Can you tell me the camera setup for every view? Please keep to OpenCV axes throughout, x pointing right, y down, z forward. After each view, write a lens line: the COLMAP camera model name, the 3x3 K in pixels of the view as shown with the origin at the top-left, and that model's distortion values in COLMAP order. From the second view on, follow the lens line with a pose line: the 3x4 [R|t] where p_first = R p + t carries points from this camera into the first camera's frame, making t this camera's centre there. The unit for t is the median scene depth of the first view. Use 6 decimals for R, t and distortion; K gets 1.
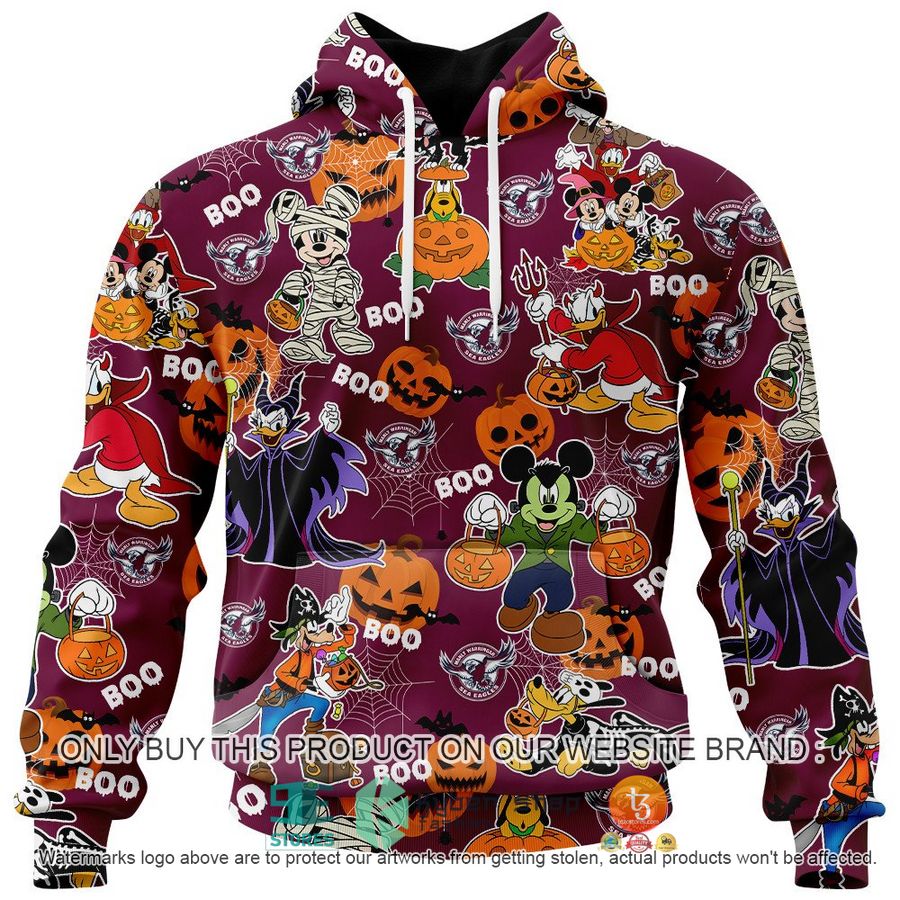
lens RADIAL K [[3739.5, 0, 451.9], [0, 3739.5, 444.4], [0, 0, 1]] dist [0.375679, 0.000000]
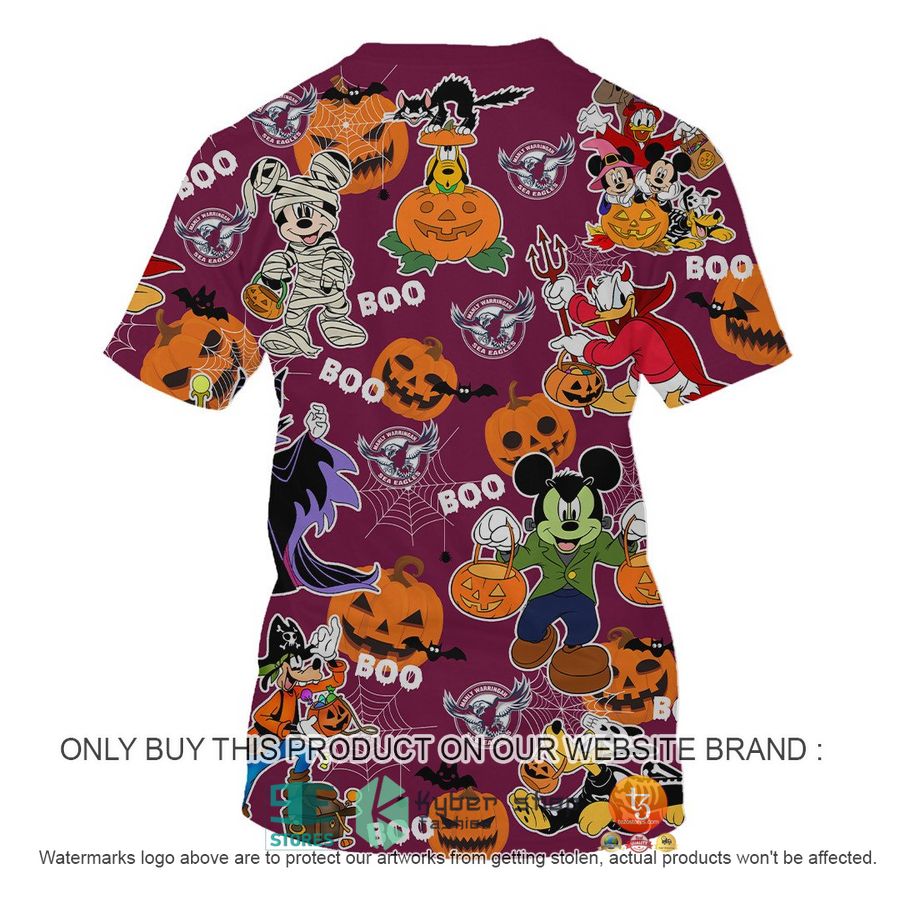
lens RADIAL K [[3739.5, 0, 449.5], [0, 3739.5, 457.2], [0, 0, 1]] dist [0.375679, 0.000000]
pose [[1.000000, 0.000153, -0.000670, -0.001278], [-0.000150, 0.999994, 0.003432, -0.001667], [0.000671, -0.003432, 0.999994, 0.134688]]
